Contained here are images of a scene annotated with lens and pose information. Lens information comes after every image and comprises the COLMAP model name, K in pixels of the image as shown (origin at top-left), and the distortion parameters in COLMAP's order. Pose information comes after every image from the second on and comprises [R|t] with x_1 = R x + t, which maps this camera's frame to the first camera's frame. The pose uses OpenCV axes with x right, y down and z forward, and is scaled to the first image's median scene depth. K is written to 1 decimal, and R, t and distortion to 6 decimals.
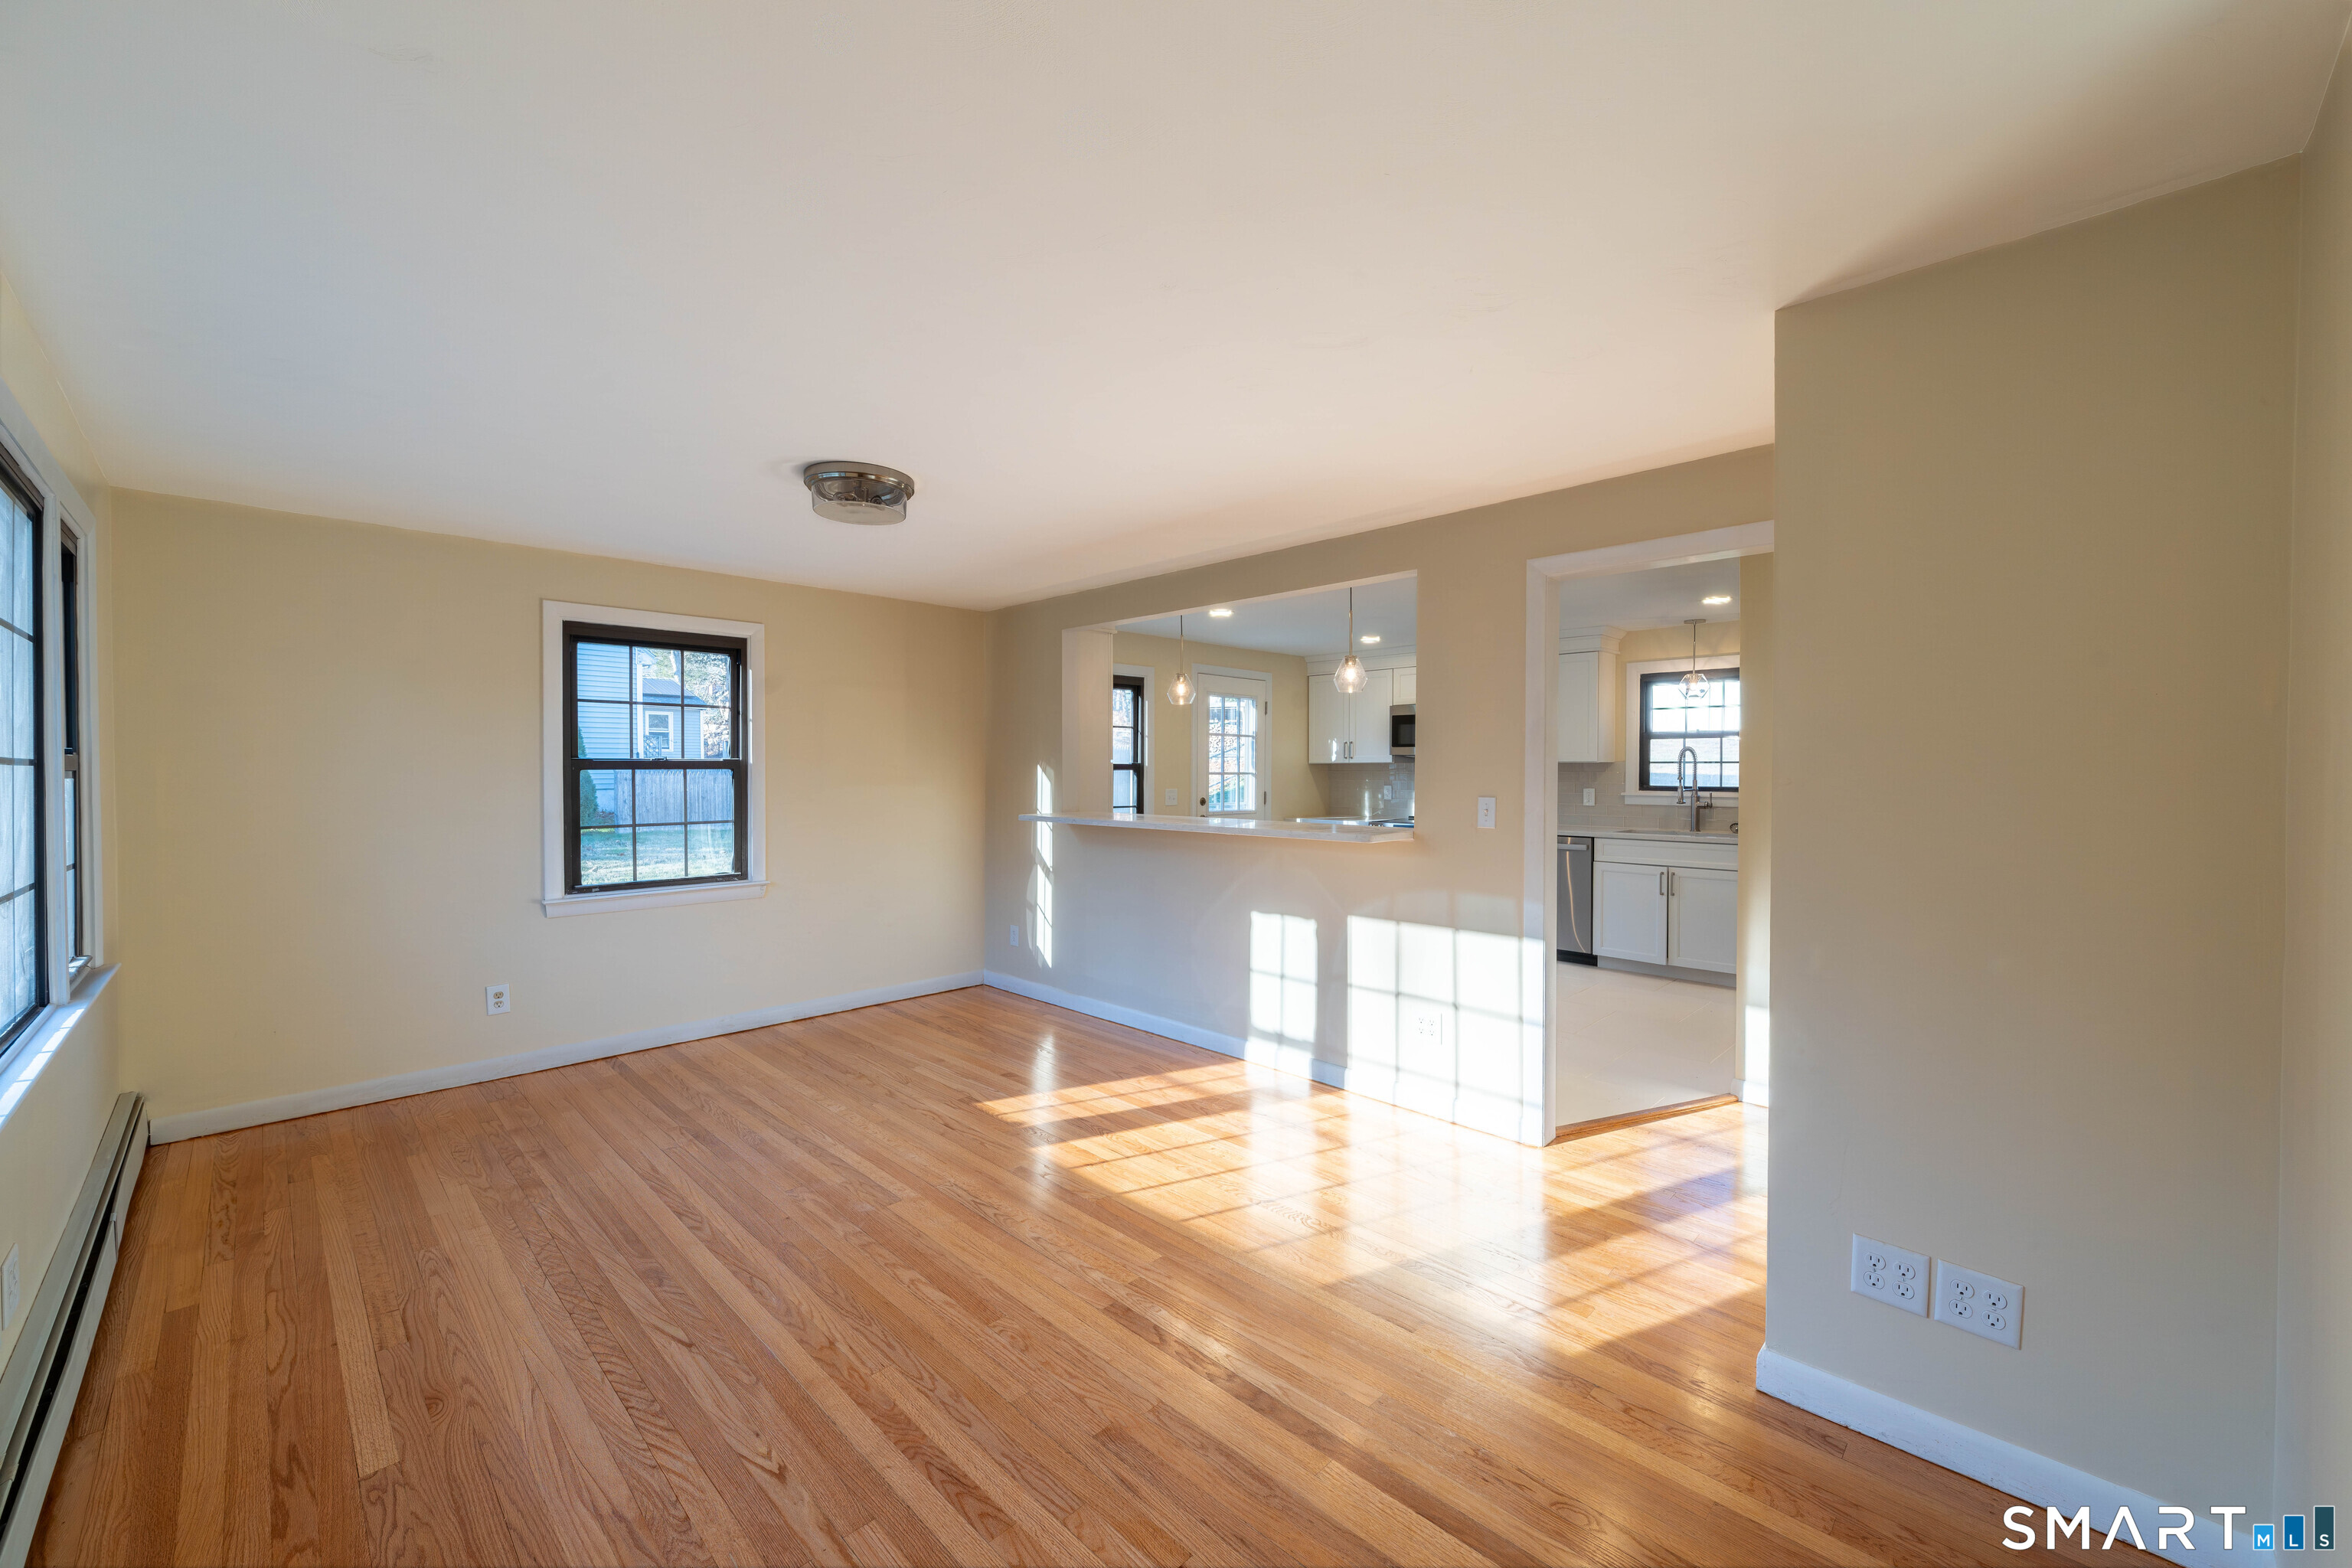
lens RADIAL K [[915.6, 0, 1181.7], [0, 915.6, 779.2], [0, 0, 1]] dist [-0.003012, -0.000717]
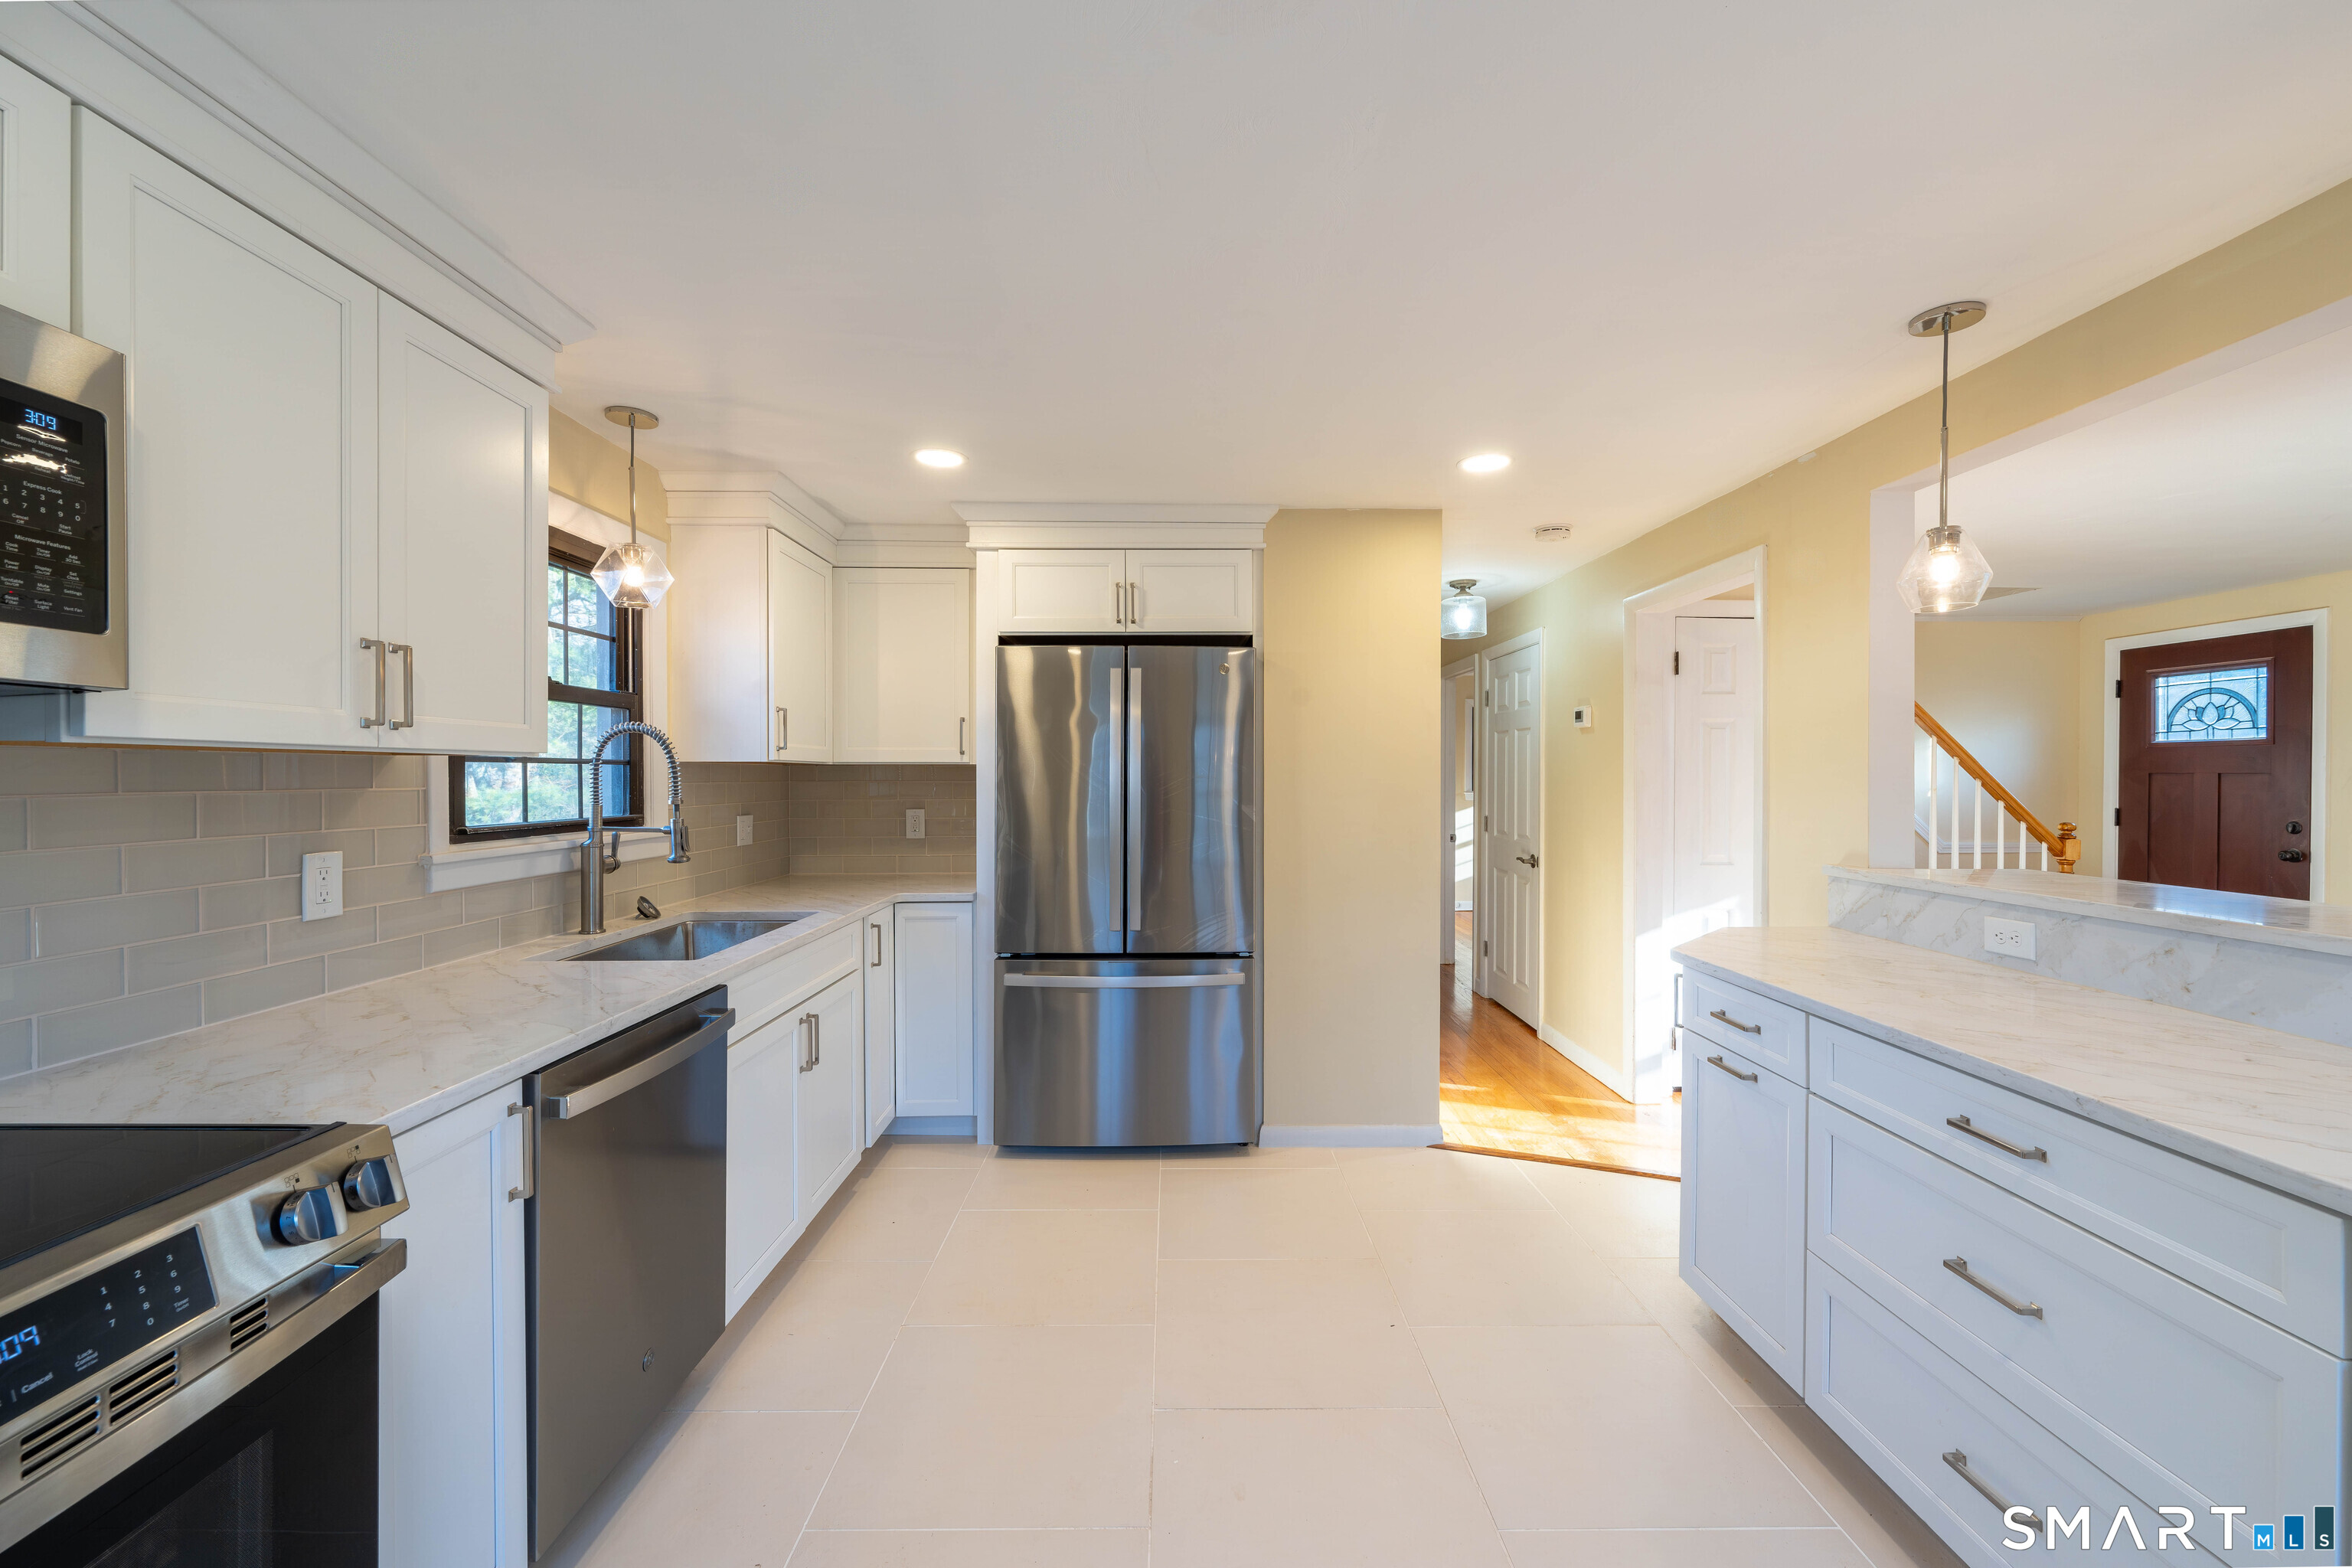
lens RADIAL K [[931.7, 0, 1182.8], [0, 931.7, 779.4], [0, 0, 1]] dist [0.000791, -0.000104]
pose [[-0.710981, -0.004971, 0.703194, 0.123119], [0.006408, 0.999888, 0.013547, -0.019810], [-0.703182, 0.014138, -0.710869, 1.558958]]
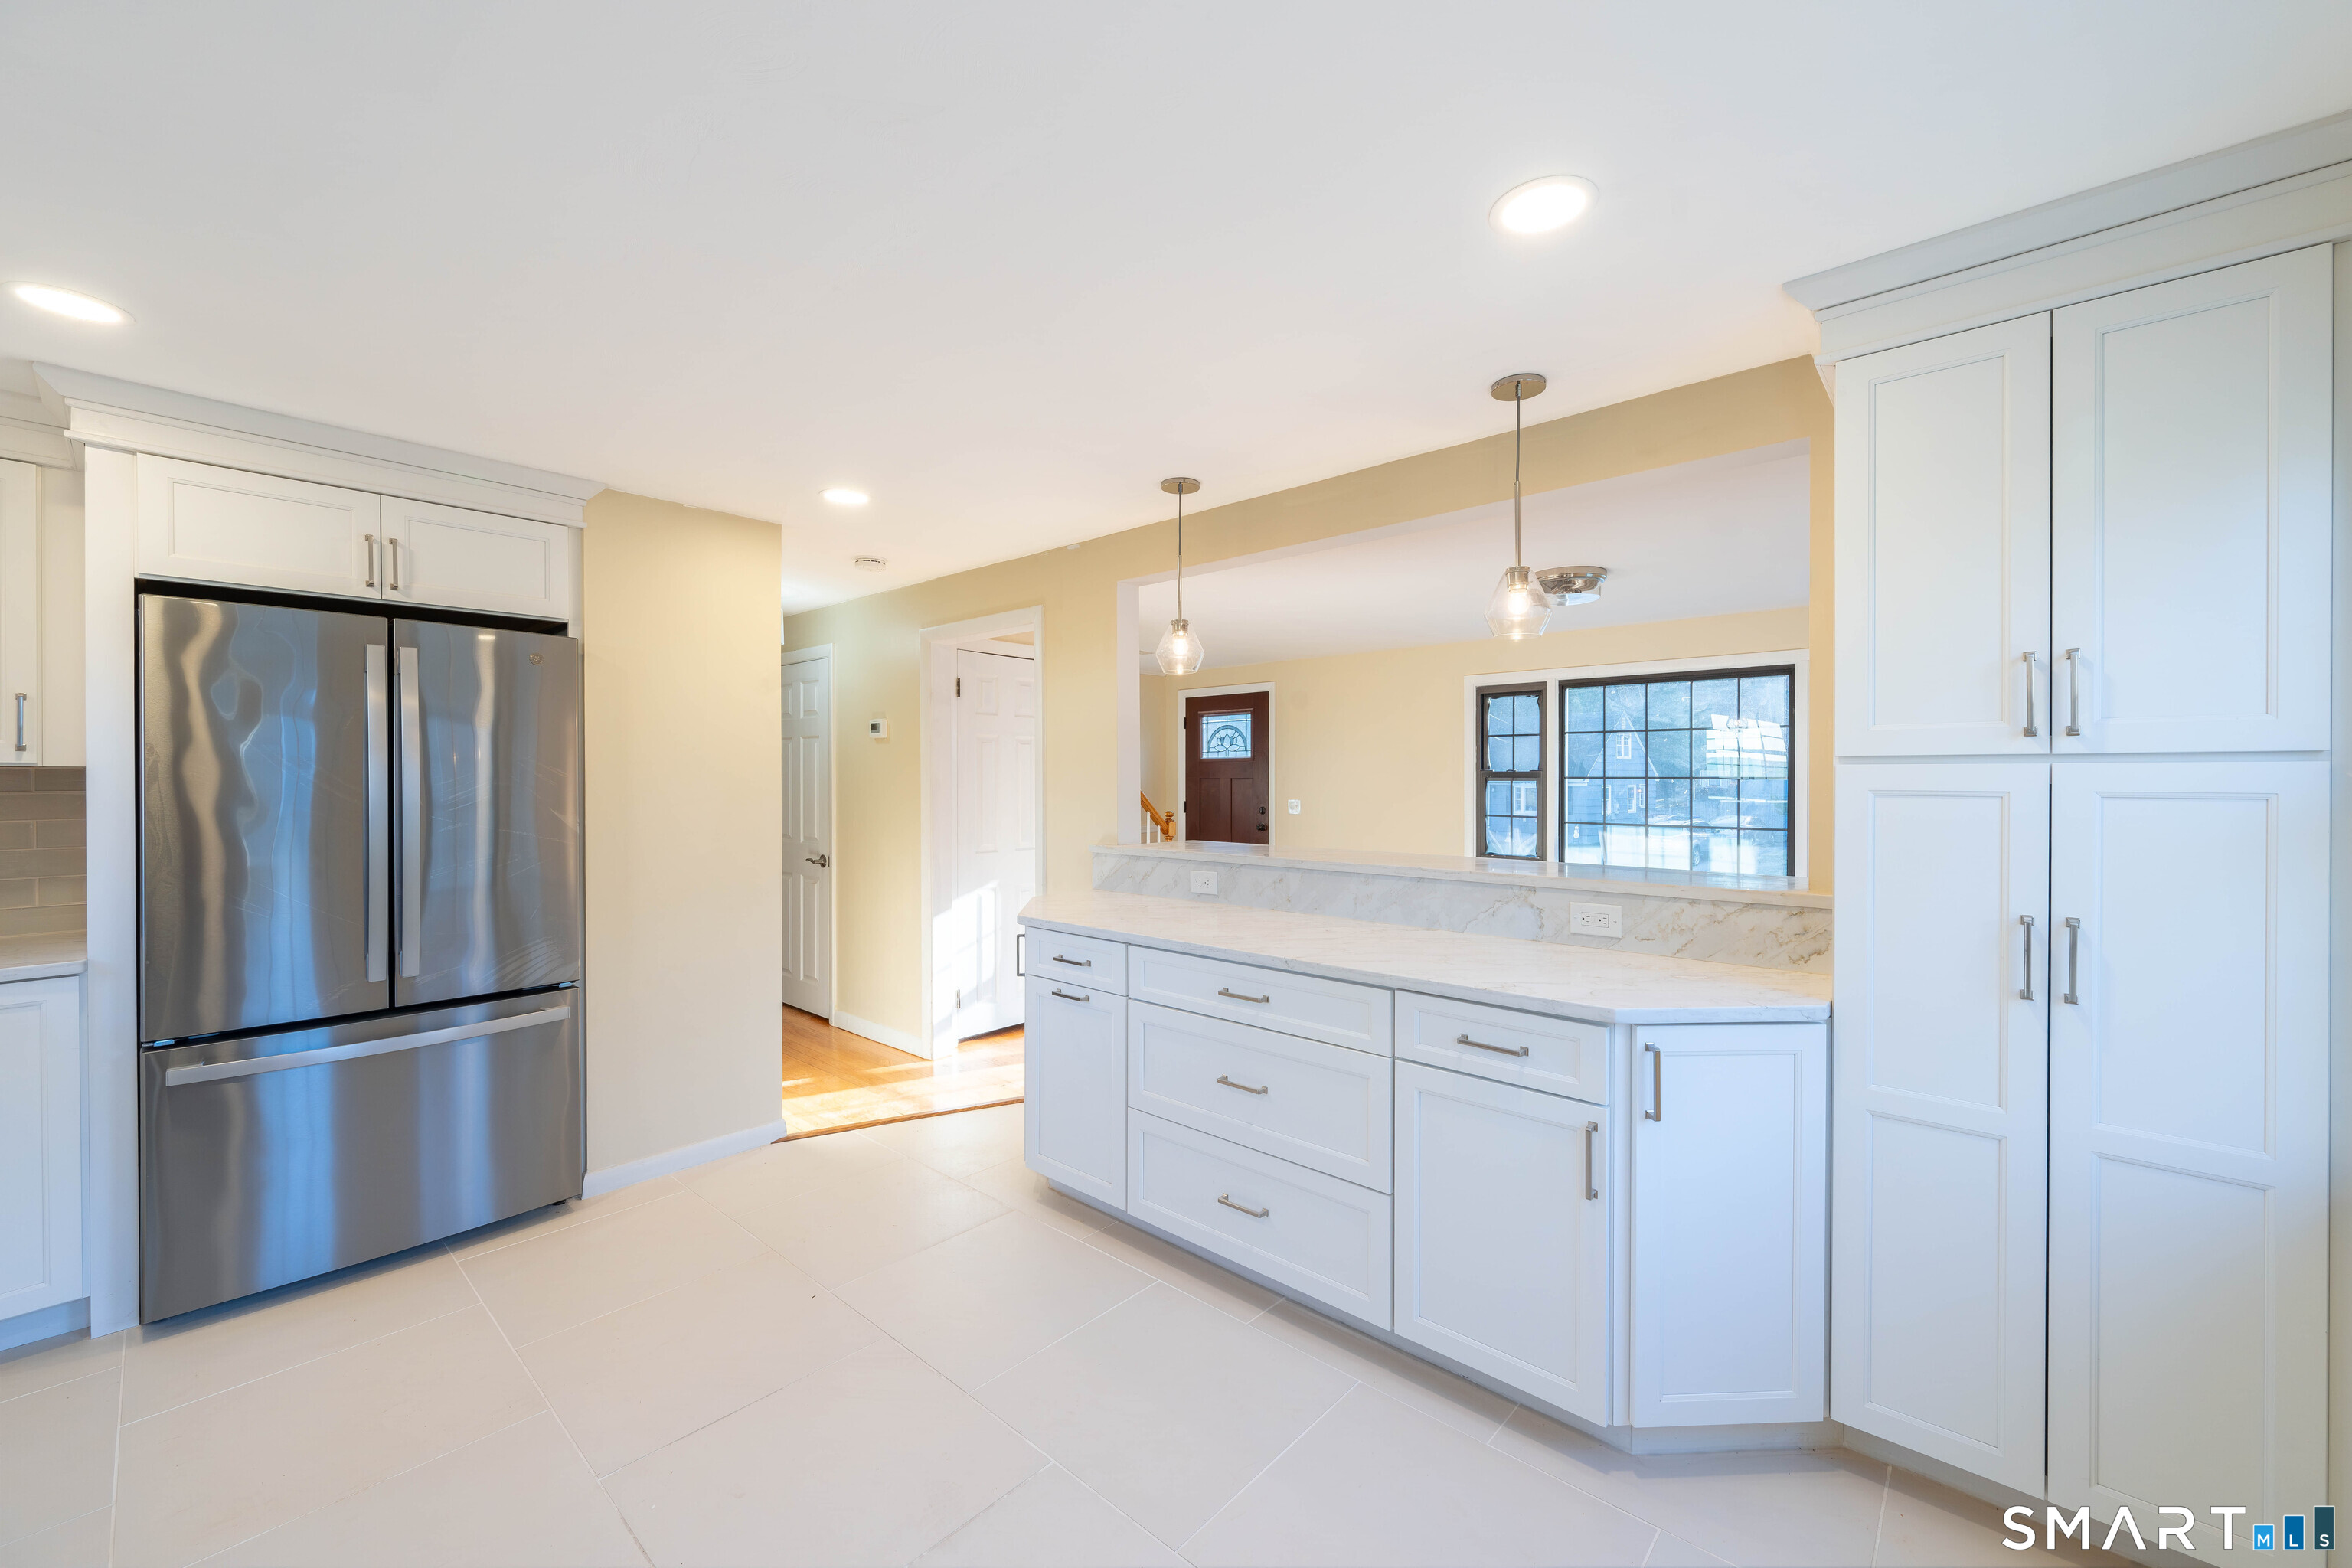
lens RADIAL K [[915.6, 0, 1181.7], [0, 915.6, 779.2], [0, 0, 1]] dist [-0.003012, -0.000717]
pose [[-0.998796, 0.000895, -0.049048, 0.210077], [0.000361, 0.999941, 0.010888, -0.021369], [0.049055, 0.010857, -0.998737, 1.661005]]
